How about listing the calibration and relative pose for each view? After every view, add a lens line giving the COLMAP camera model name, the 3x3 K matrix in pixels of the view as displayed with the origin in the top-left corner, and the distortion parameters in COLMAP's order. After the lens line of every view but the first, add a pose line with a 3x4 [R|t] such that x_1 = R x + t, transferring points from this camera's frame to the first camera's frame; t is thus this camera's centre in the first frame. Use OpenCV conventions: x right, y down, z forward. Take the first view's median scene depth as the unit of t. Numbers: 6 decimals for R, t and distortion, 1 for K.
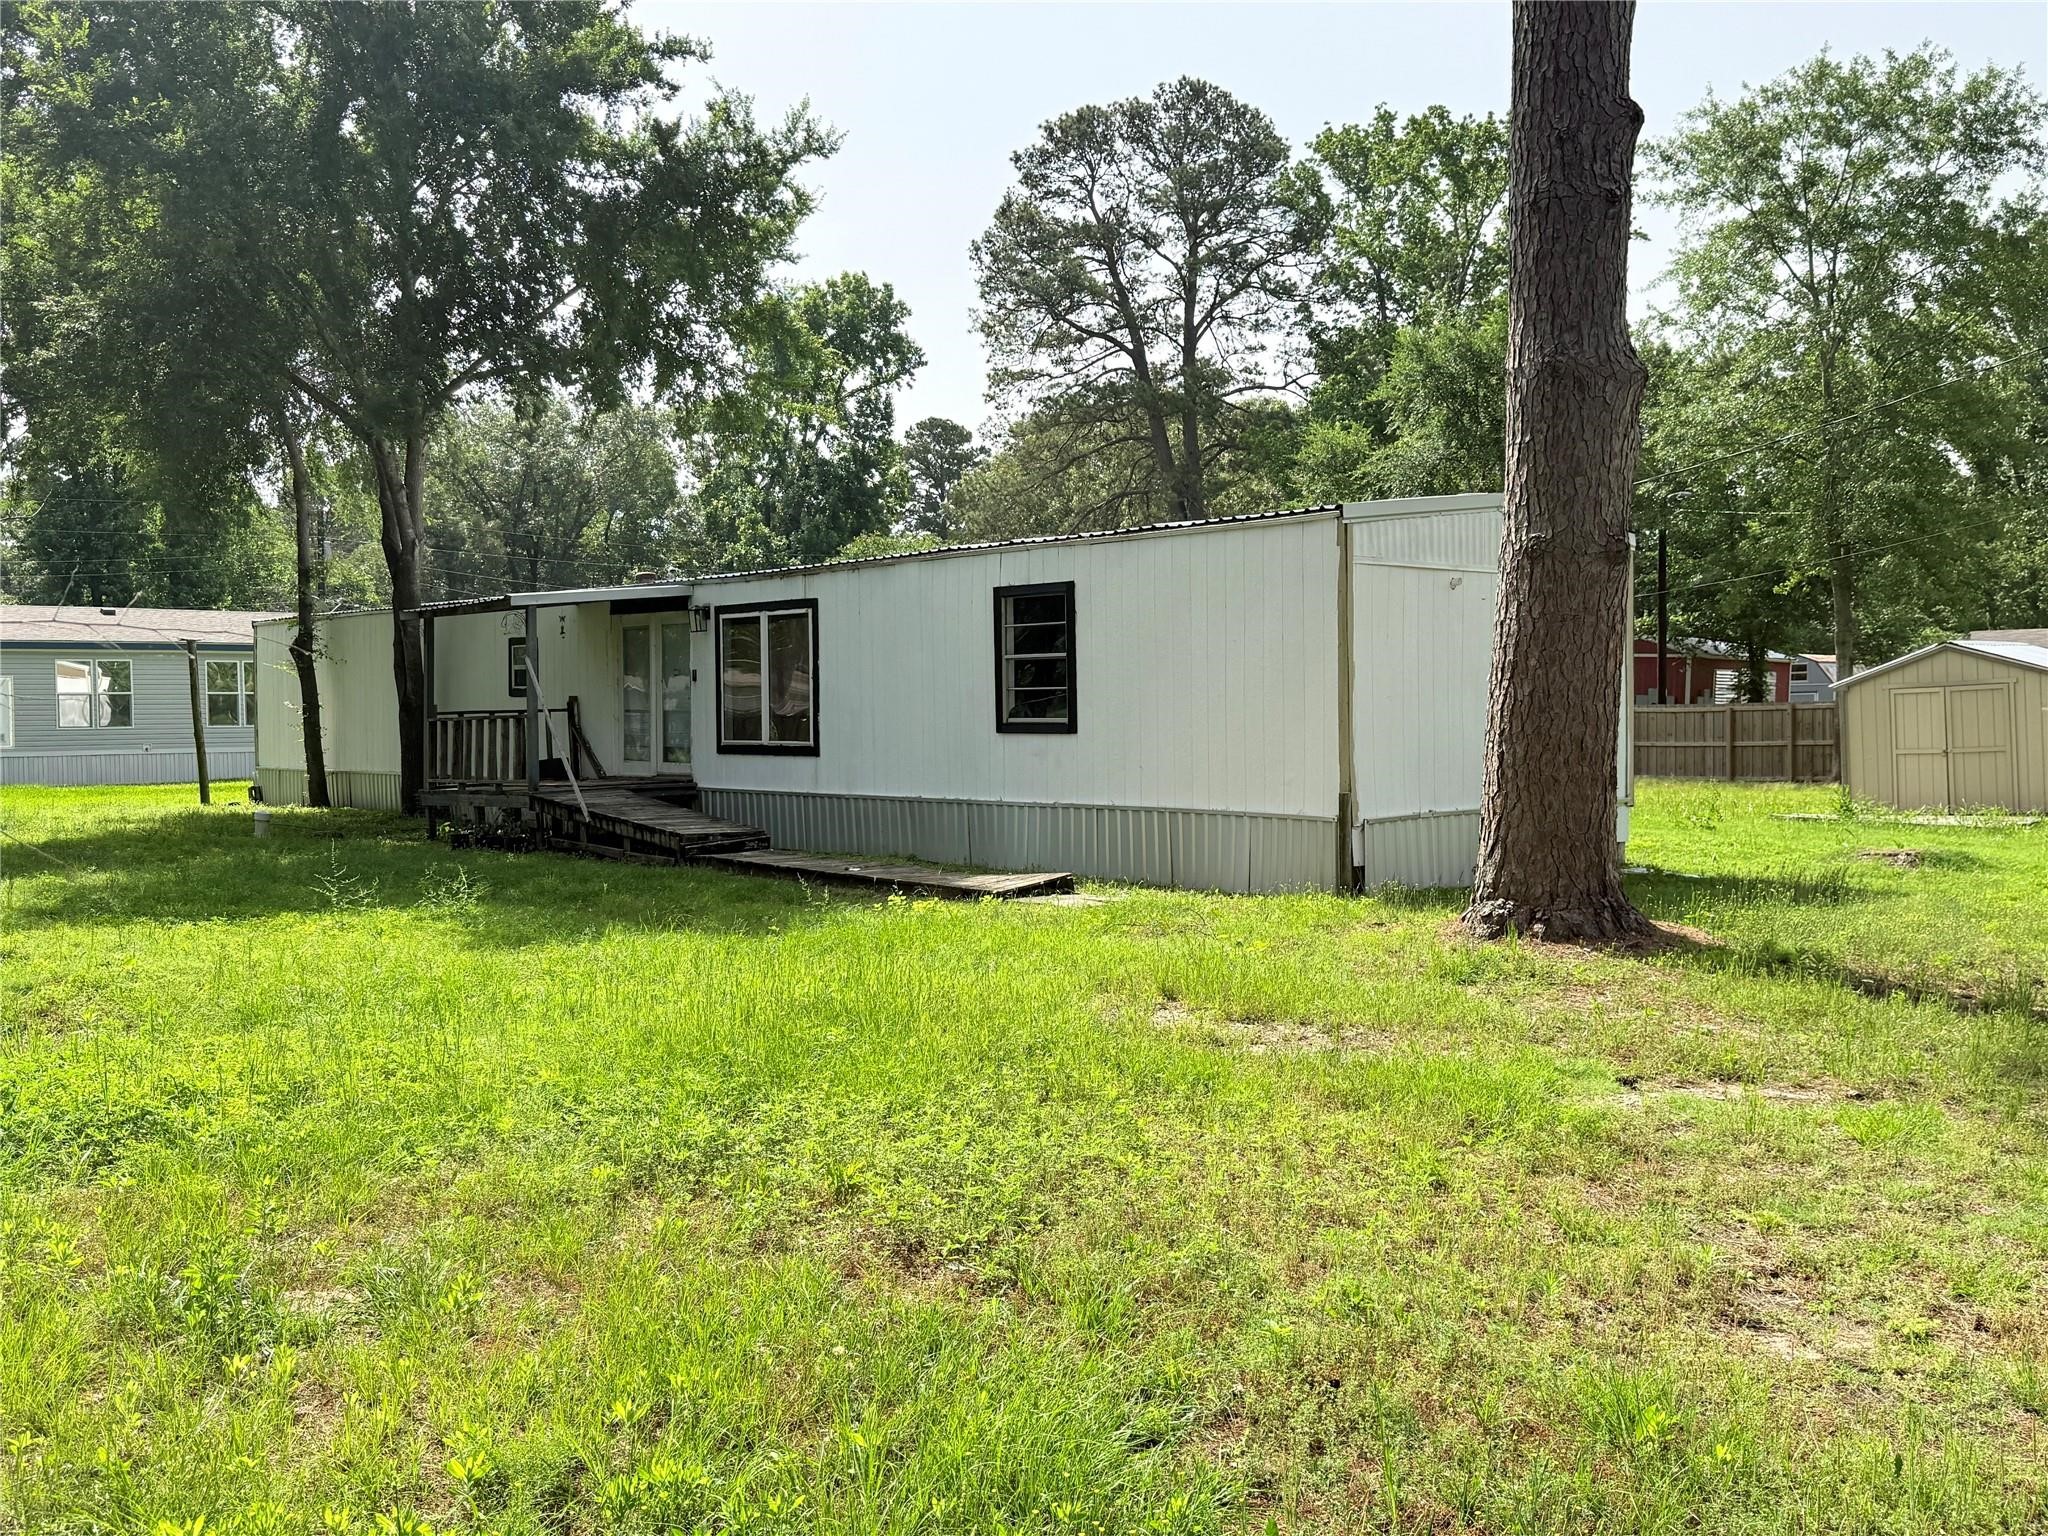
lens RADIAL K [[1847.4, 0, 1025.2], [0, 1847.4, 760.6], [0, 0, 1]] dist [0.053427, -0.042809]
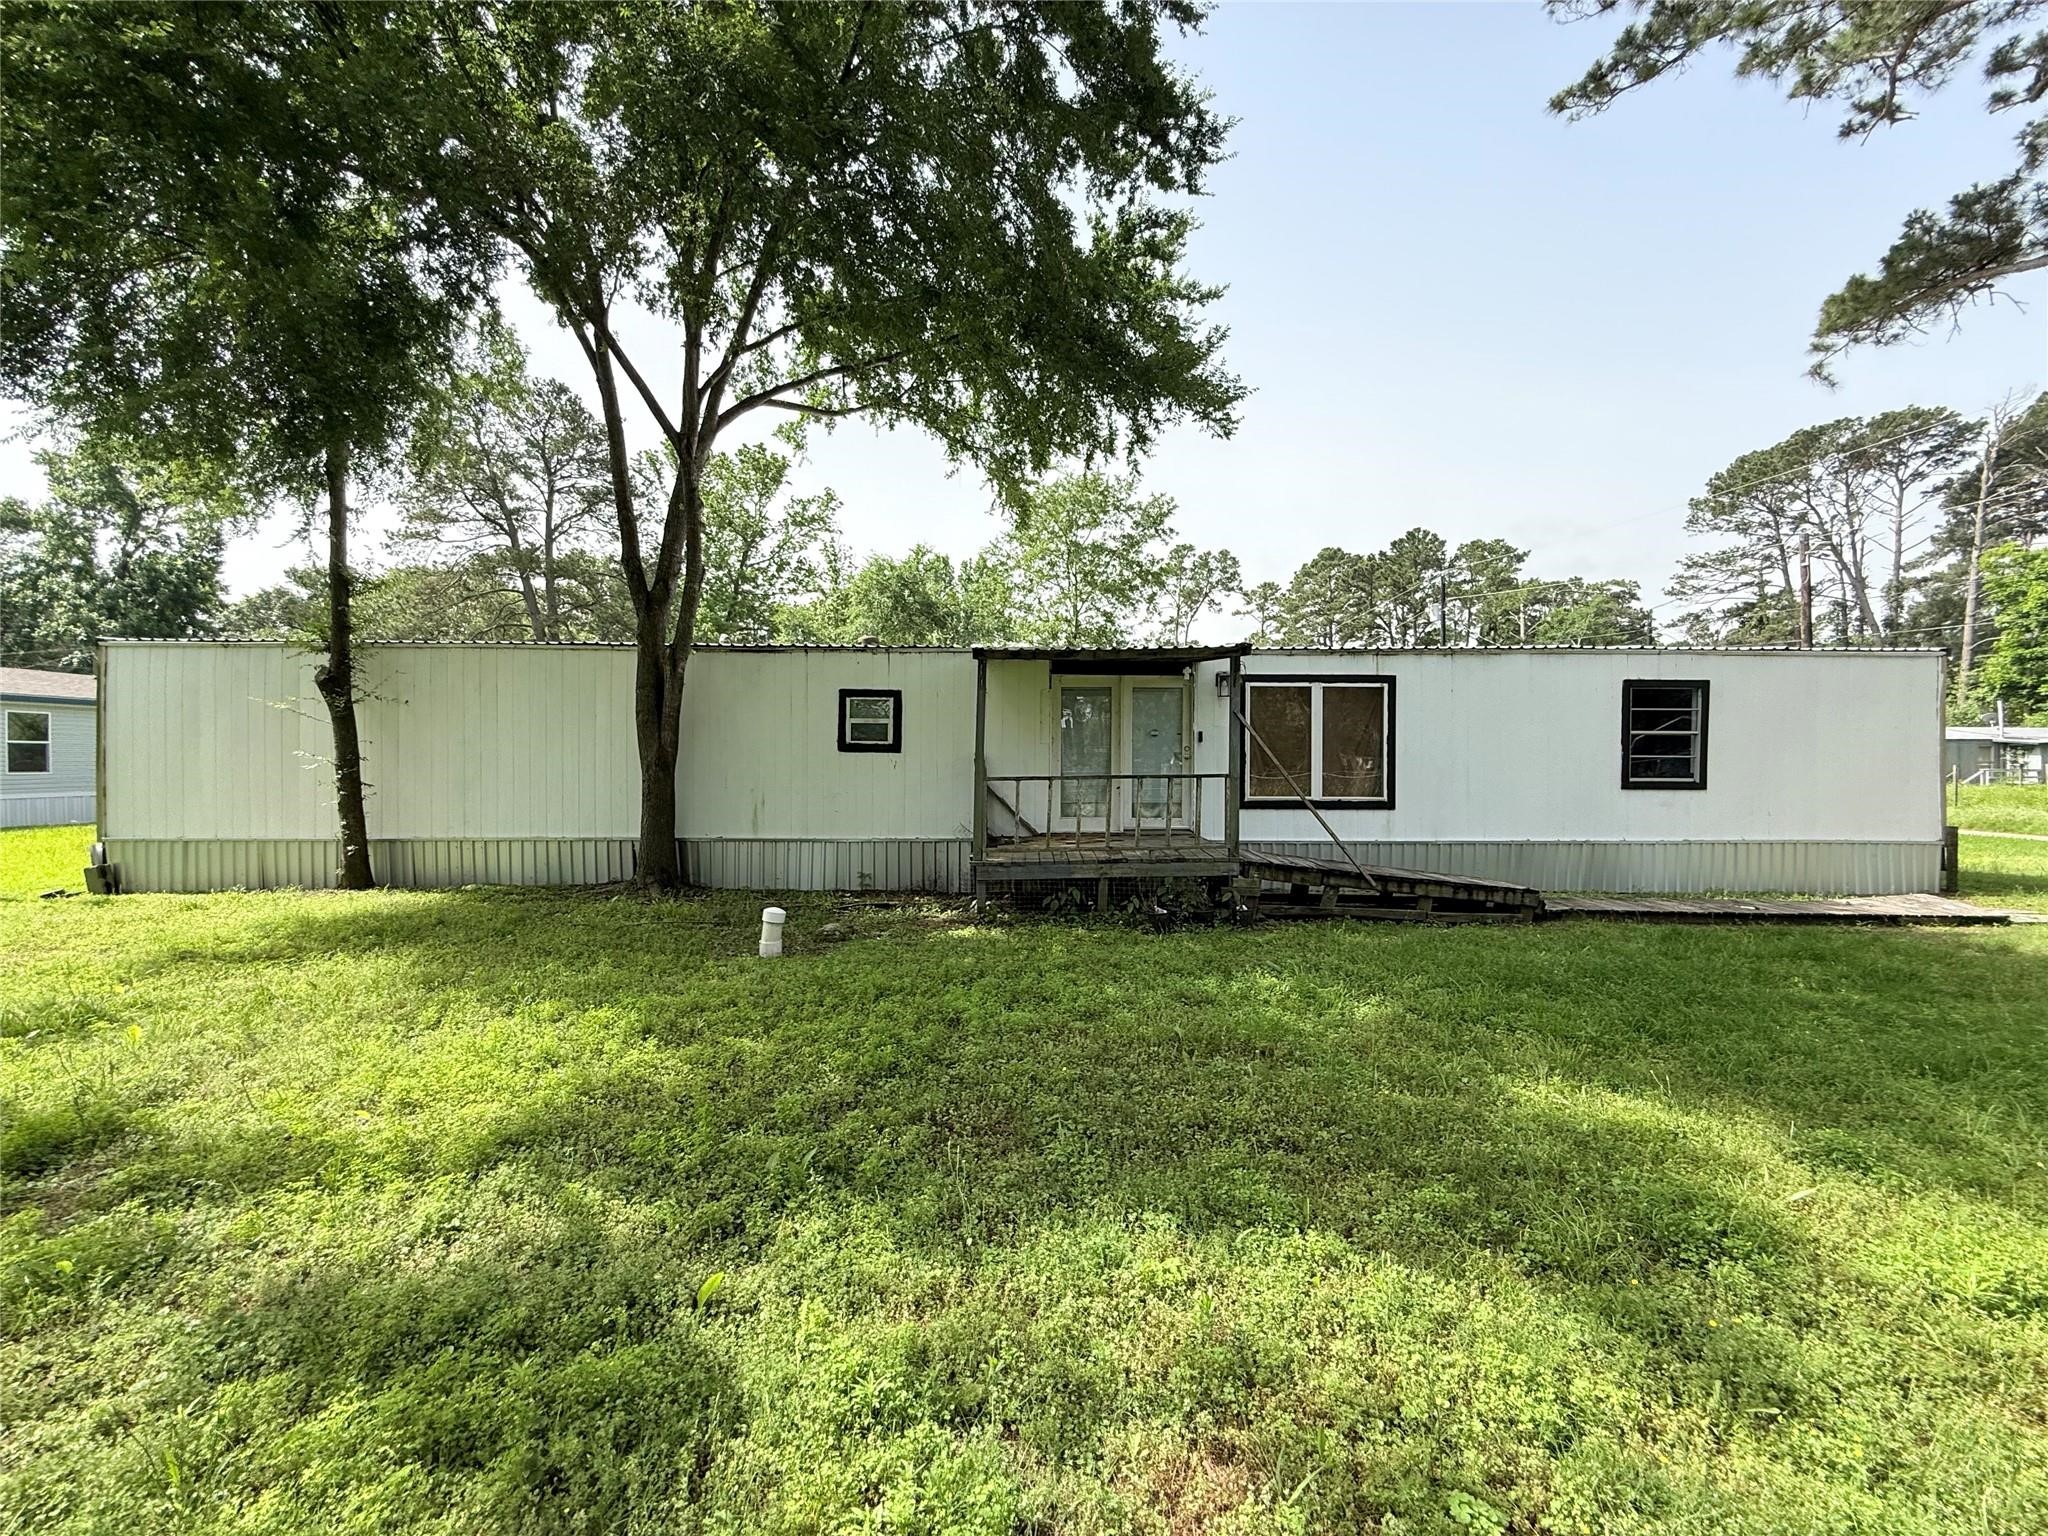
lens RADIAL K [[820.5, 0, 1014.5], [0, 820.5, 764.6], [0, 0, 1]] dist [0.001589, -0.000168]
pose [[0.664345, 0.006441, 0.747398, -0.340702], [0.012780, 0.999719, -0.019975, -0.012059], [-0.747316, 0.022822, 0.664076, 0.426107]]
